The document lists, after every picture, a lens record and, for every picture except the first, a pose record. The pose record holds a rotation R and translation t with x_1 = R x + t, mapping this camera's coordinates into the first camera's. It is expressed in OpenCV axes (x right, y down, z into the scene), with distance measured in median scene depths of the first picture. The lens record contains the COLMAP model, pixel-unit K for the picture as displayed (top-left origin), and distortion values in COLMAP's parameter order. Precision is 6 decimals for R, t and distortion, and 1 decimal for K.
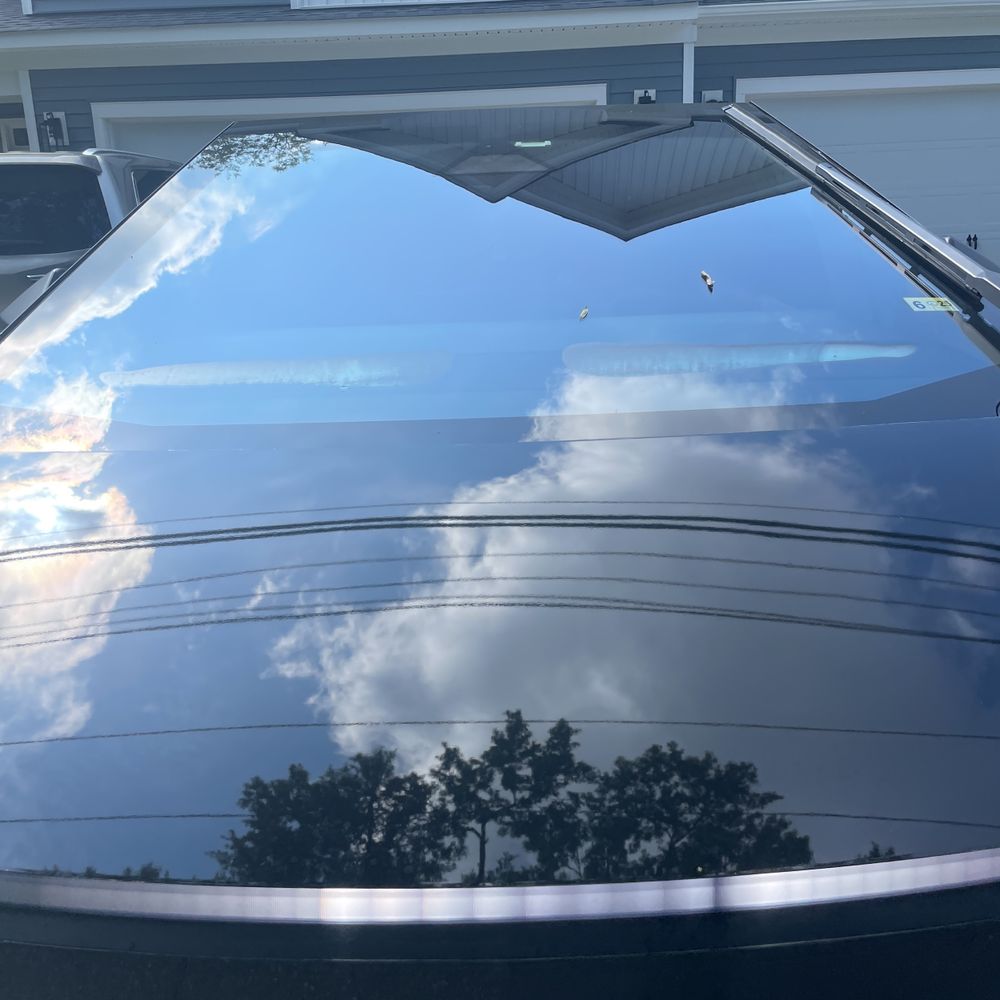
lens RADIAL K [[1007.1, 0, 497.0], [0, 1007.1, 507.6], [0, 0, 1]] dist [0.088027, -0.143244]
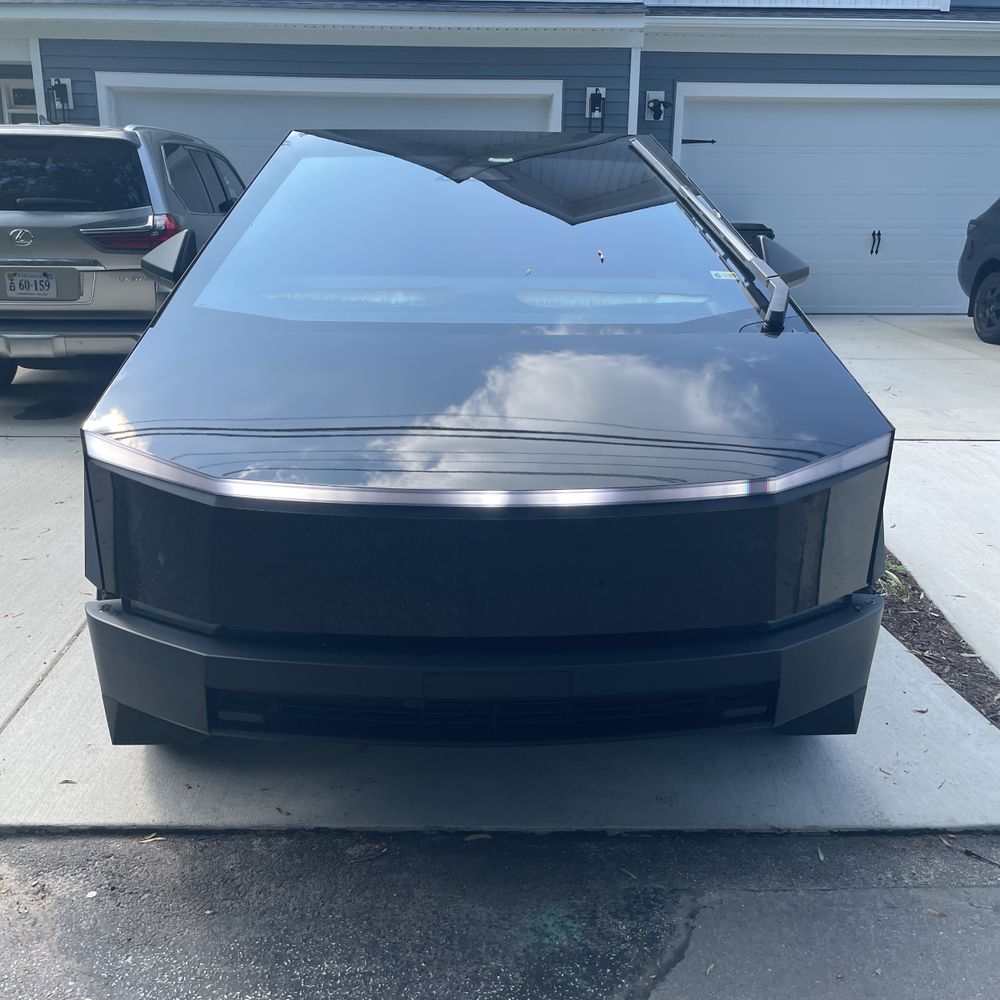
lens RADIAL K [[1001.7, 0, 498.8], [0, 1001.7, 484.3], [0, 0, 1]] dist [0.085603, -0.107135]
pose [[0.998011, 0.033493, 0.053398, -0.011515], [-0.033783, 0.999419, 0.004545, 0.041320], [-0.053215, -0.006340, 0.998563, -0.179288]]
